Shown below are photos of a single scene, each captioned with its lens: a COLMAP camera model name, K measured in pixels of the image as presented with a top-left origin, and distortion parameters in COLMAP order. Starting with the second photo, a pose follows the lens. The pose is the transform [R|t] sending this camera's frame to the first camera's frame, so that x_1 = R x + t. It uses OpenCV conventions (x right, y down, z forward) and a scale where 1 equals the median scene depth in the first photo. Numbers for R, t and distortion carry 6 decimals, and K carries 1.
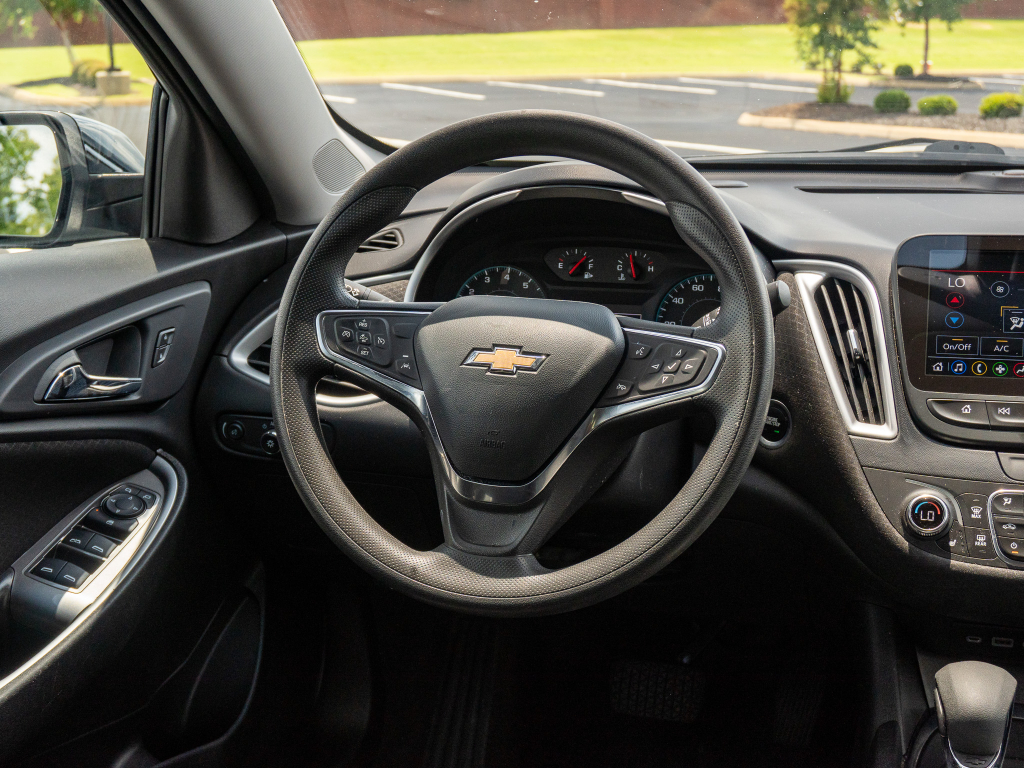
lens RADIAL K [[1368.1, 0, 514.7], [0, 1368.1, 383.3], [0, 0, 1]] dist [0.002217, 0.000000]
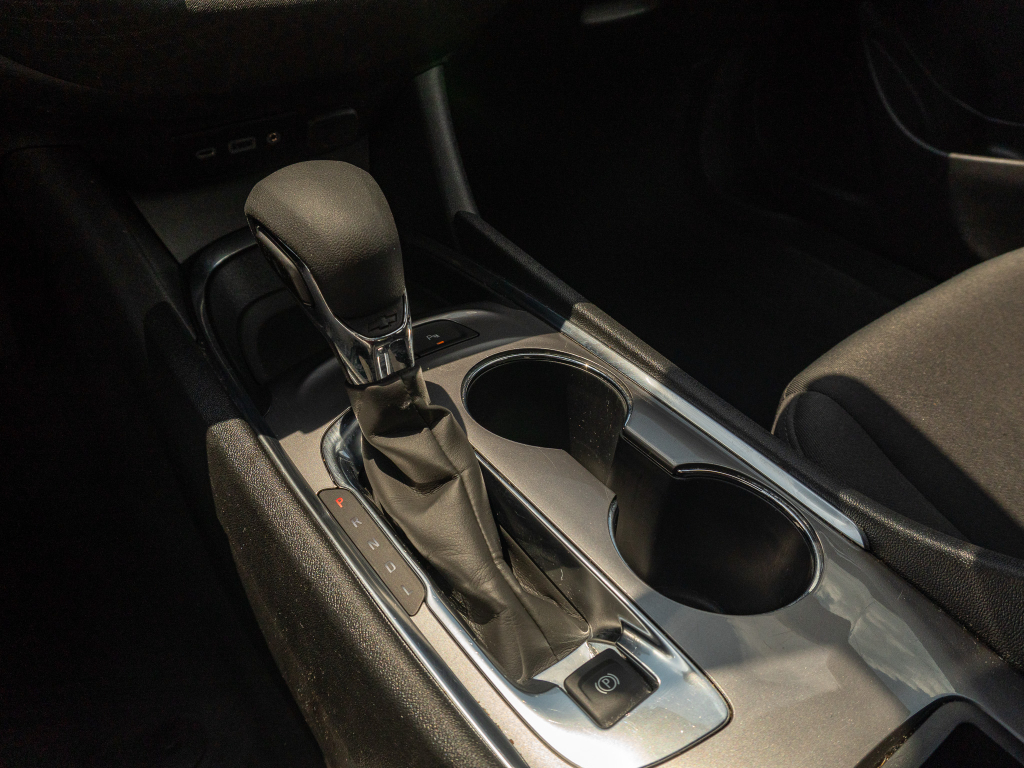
lens RADIAL K [[768.6, 0, 511.4], [0, 768.6, 380.8], [0, 0, 1]] dist [-0.023880, -0.003458]
pose [[0.612146, -0.483548, 0.625666, 0.130177], [0.162656, 0.851317, 0.498801, 0.121388], [-0.773835, -0.203571, 0.599782, 0.645933]]
